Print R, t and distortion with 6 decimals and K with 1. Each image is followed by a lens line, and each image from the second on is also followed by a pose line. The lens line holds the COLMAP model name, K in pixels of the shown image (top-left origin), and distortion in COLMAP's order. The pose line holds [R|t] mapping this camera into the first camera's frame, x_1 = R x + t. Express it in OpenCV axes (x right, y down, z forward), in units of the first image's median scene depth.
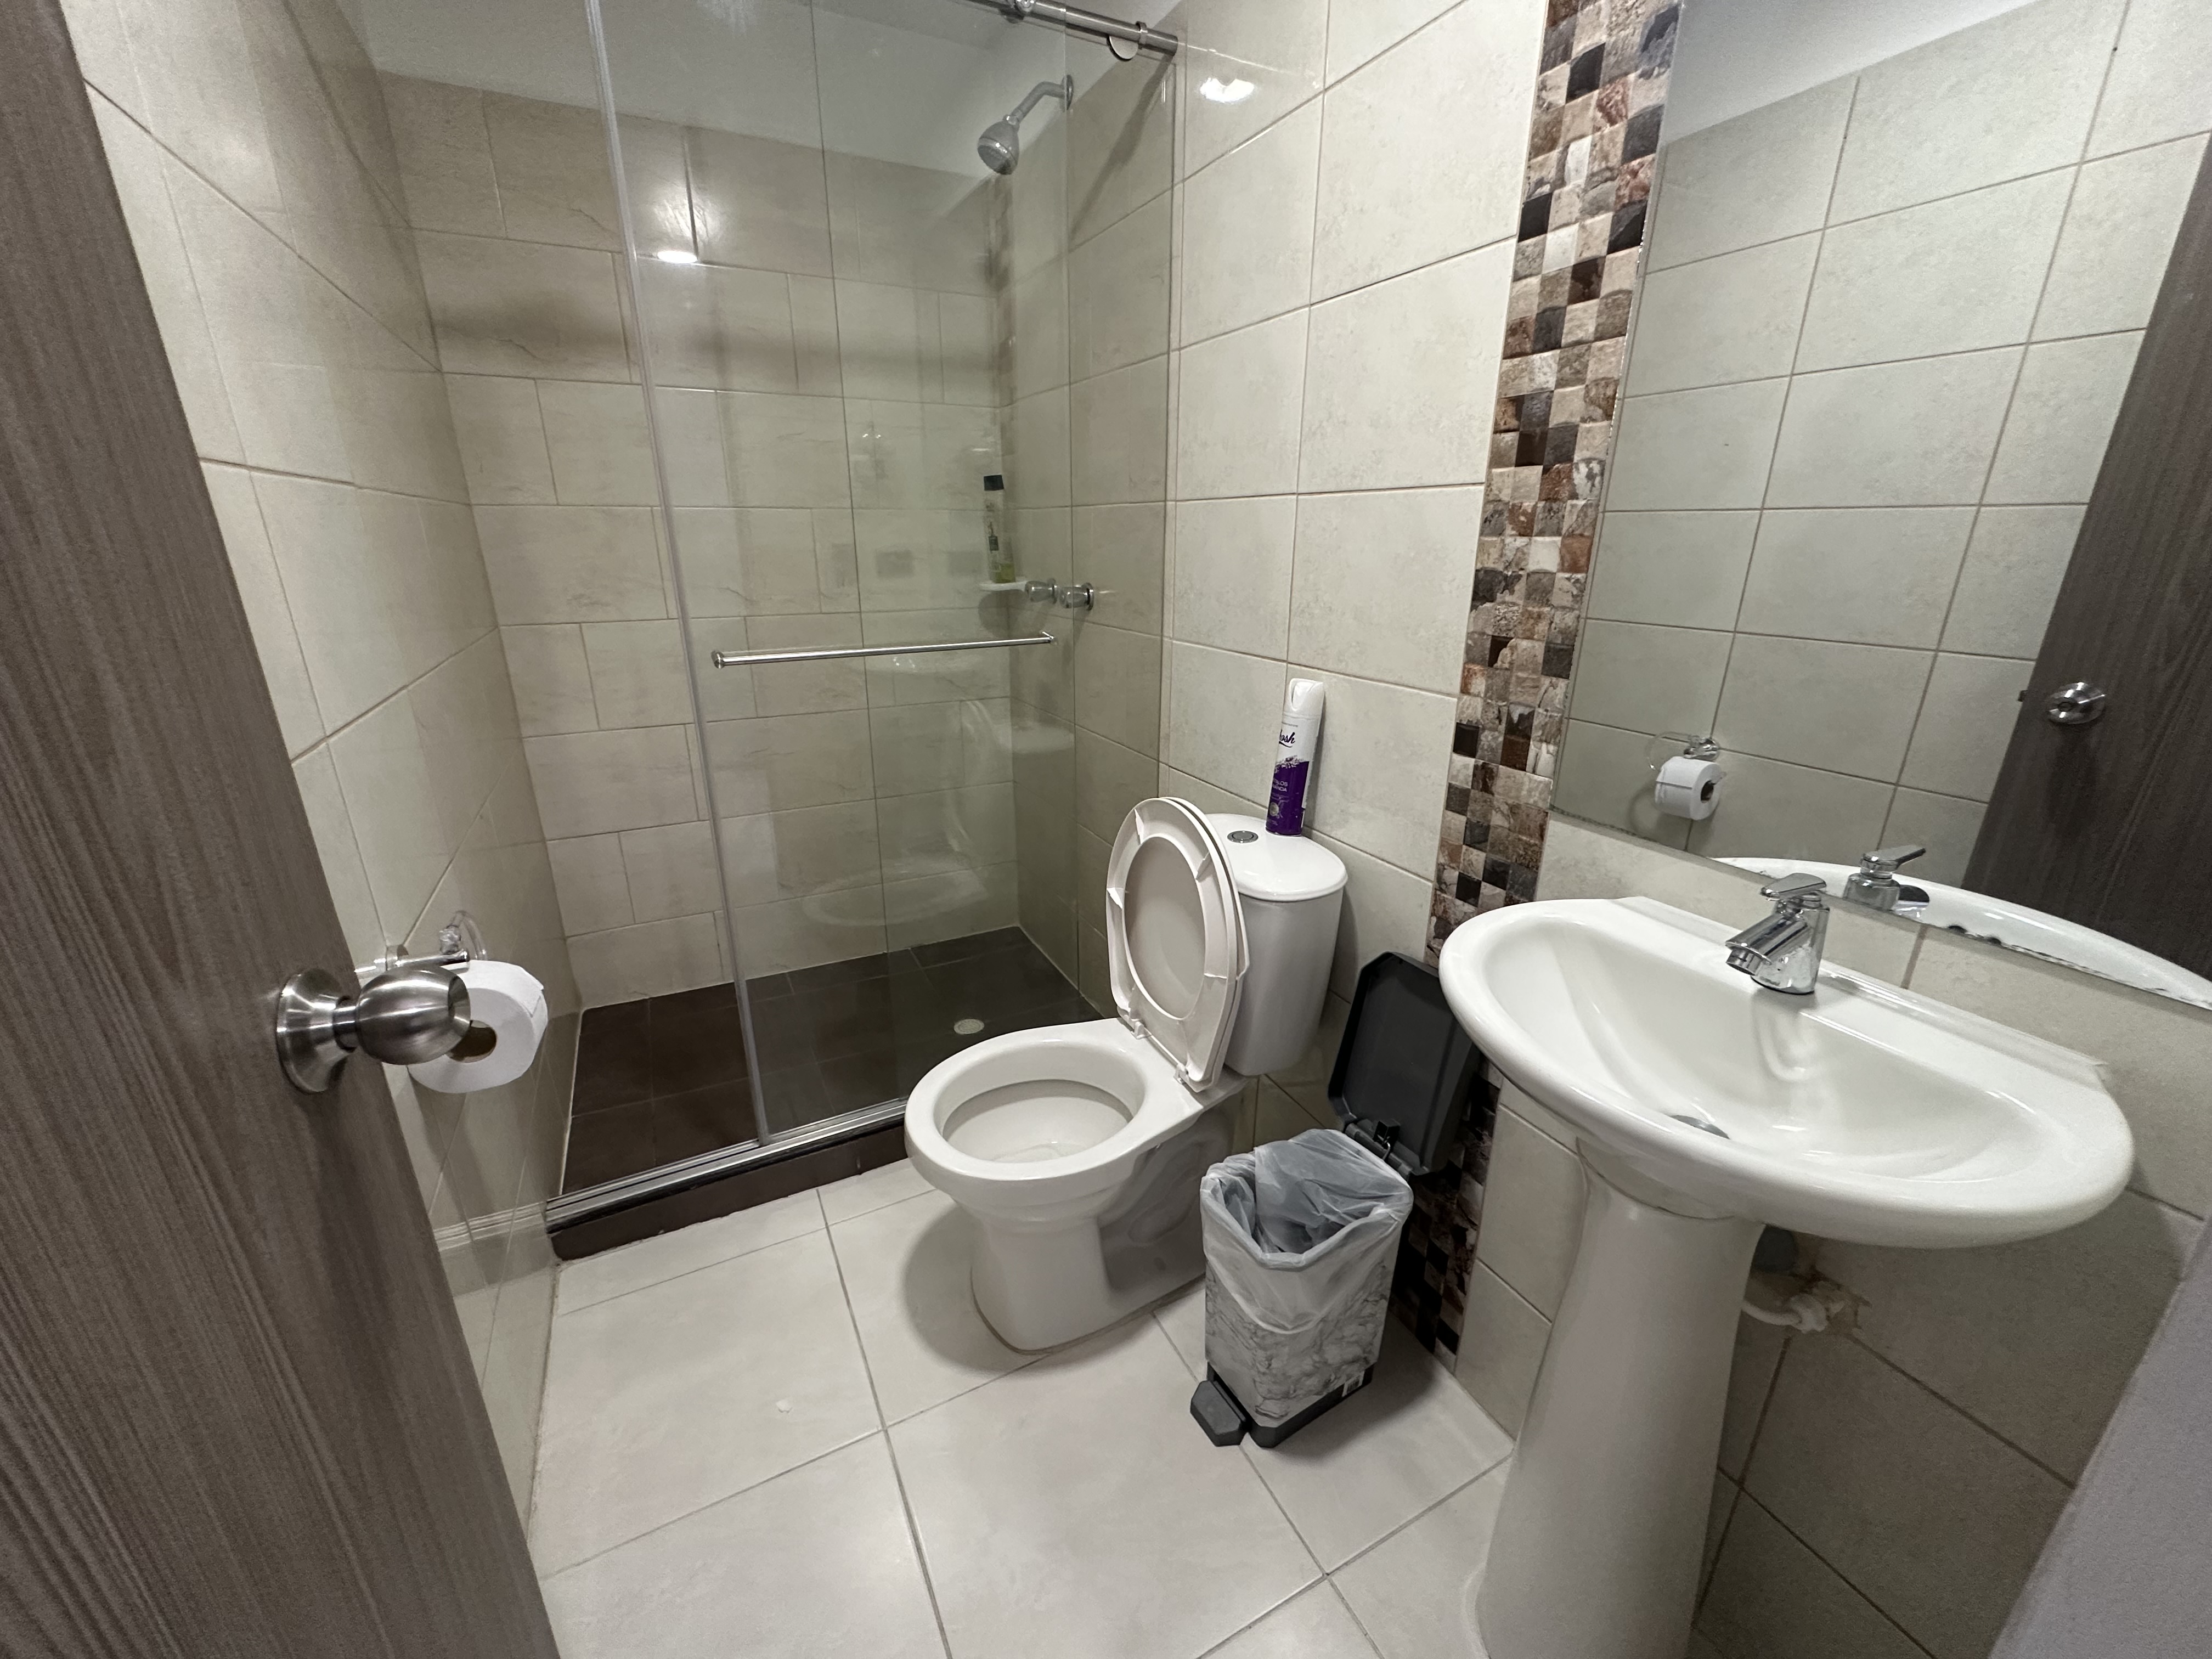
lens RADIAL K [[880.1, 0, 1106.0], [0, 880.1, 829.5], [0, 0, 1]] dist [-0.007852, 0.002844]
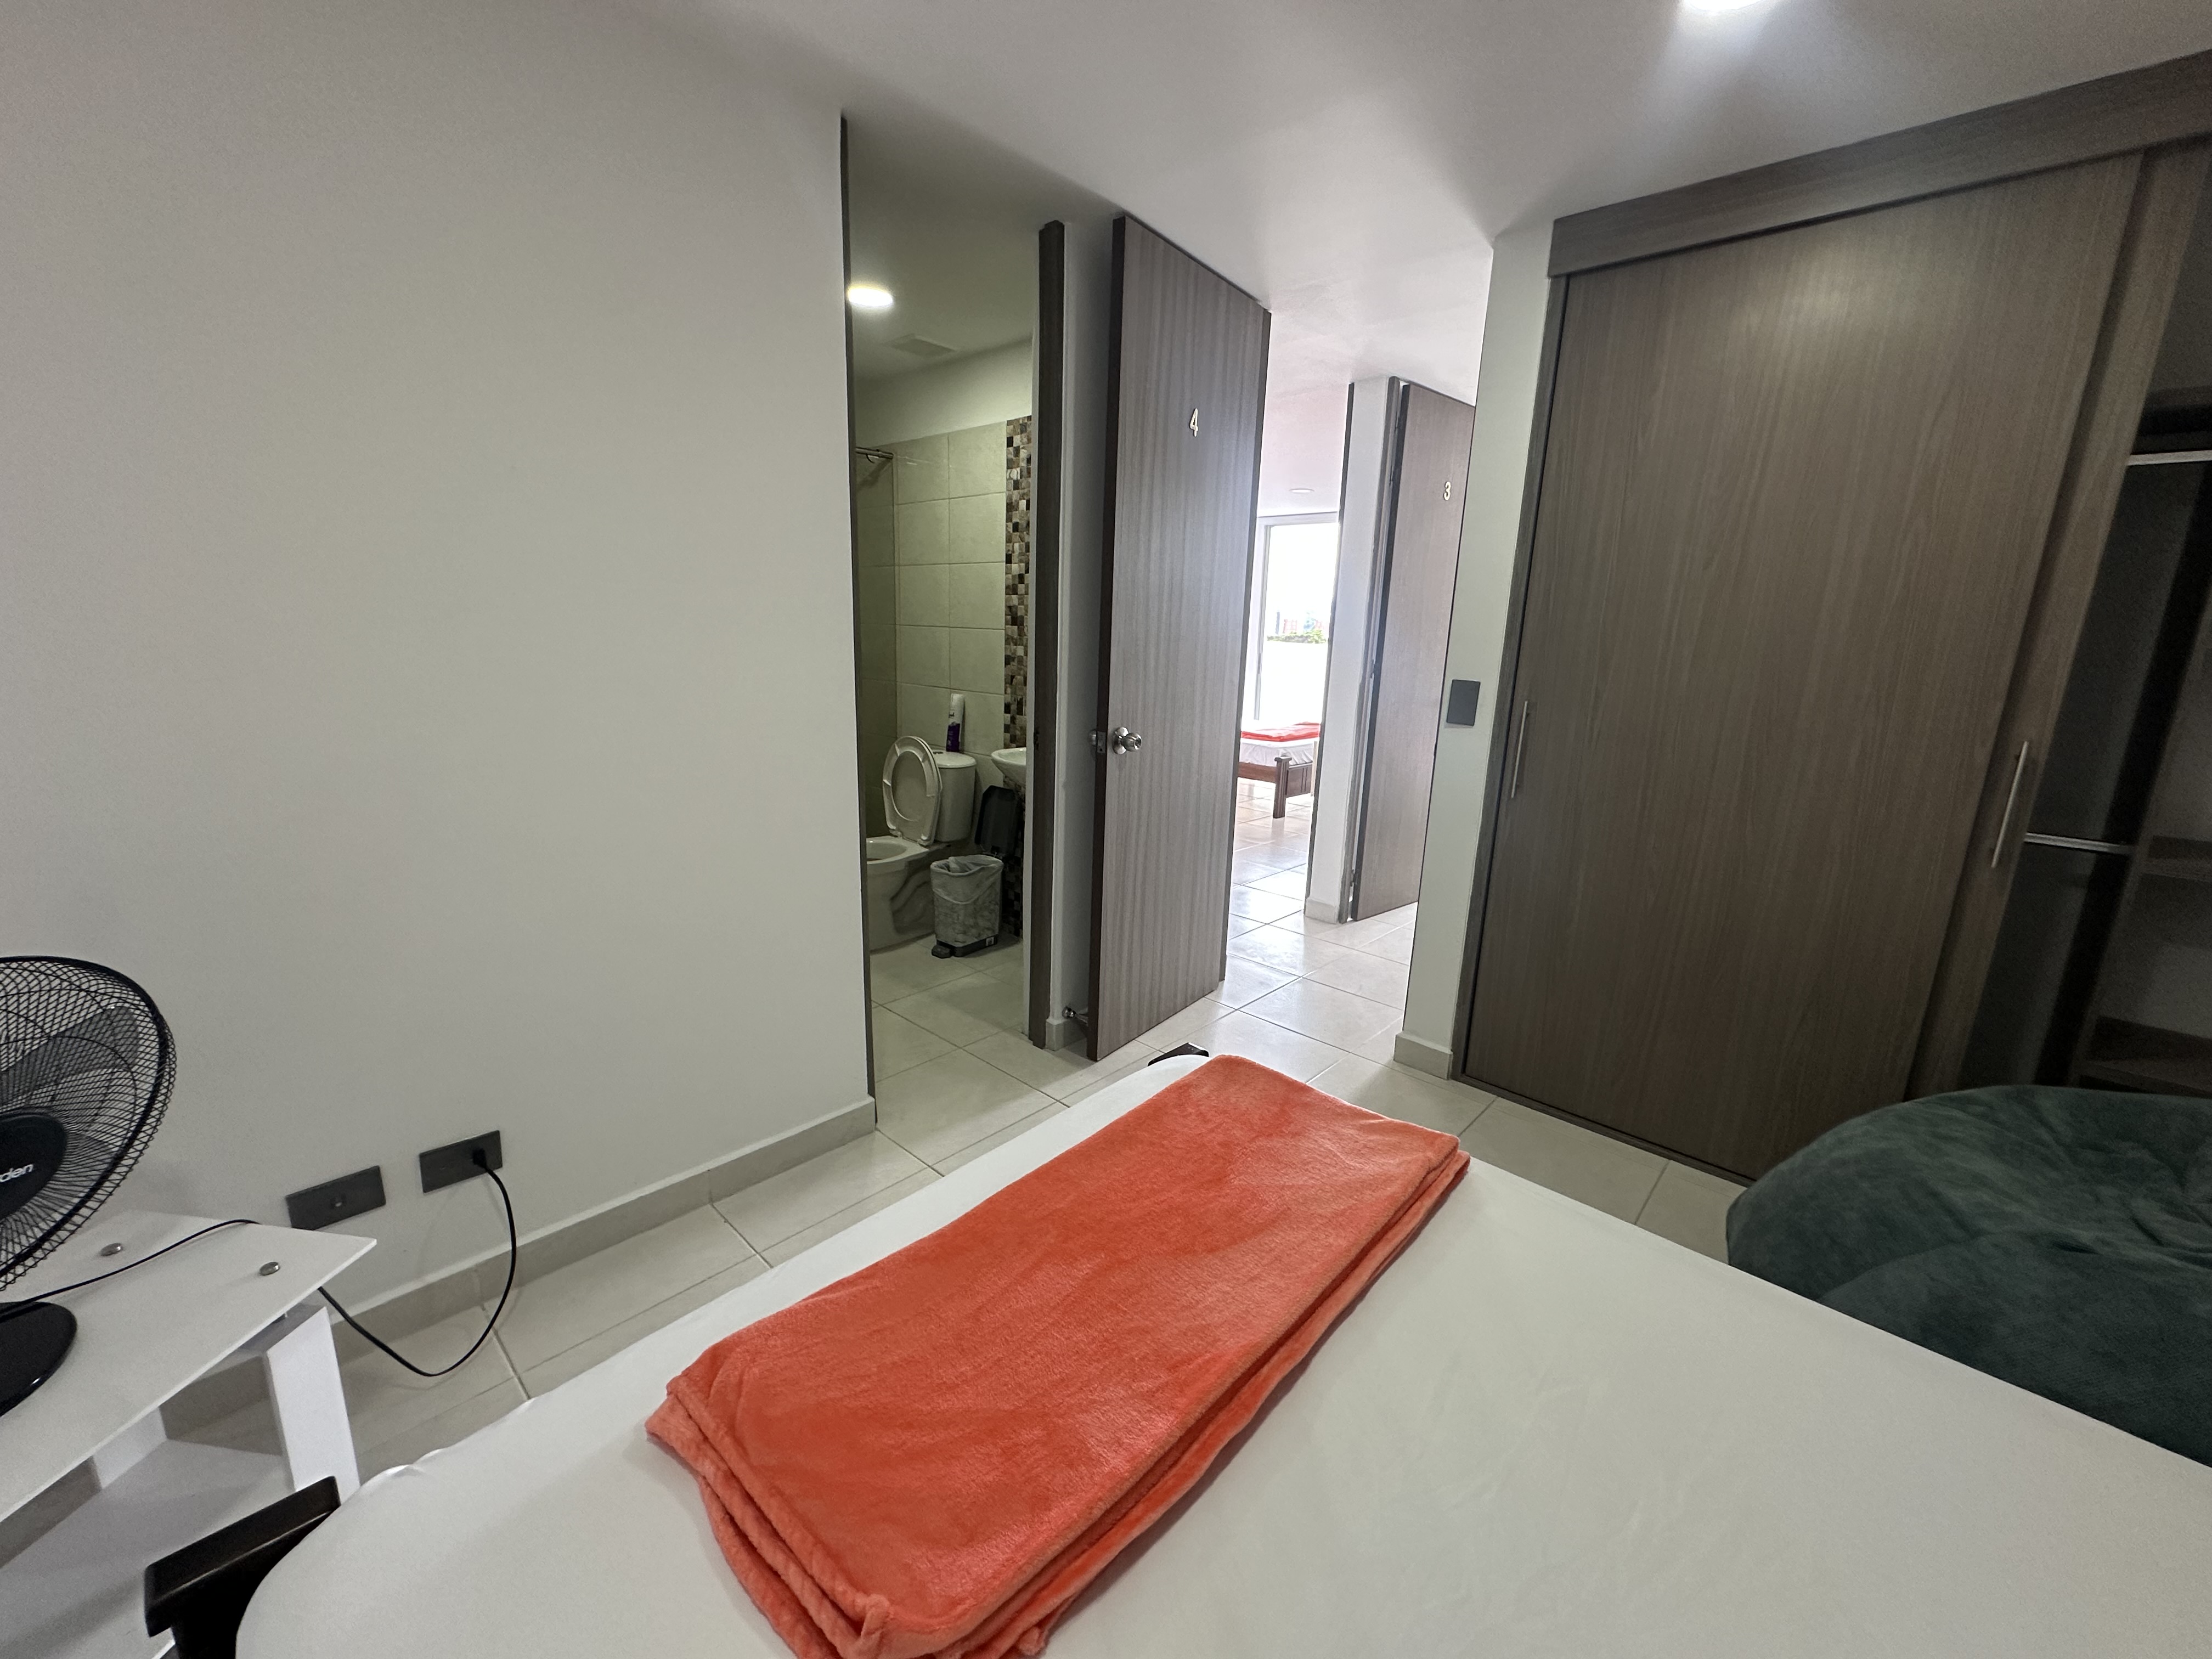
lens RADIAL K [[880.1, 0, 1106.0], [0, 880.1, 829.5], [0, 0, 1]] dist [-0.007852, 0.002844]
pose [[0.938569, -0.046803, 0.341902, -0.379513], [0.078907, 0.993619, -0.080592, 0.656251], [-0.335948, 0.102619, 0.936273, -2.169321]]
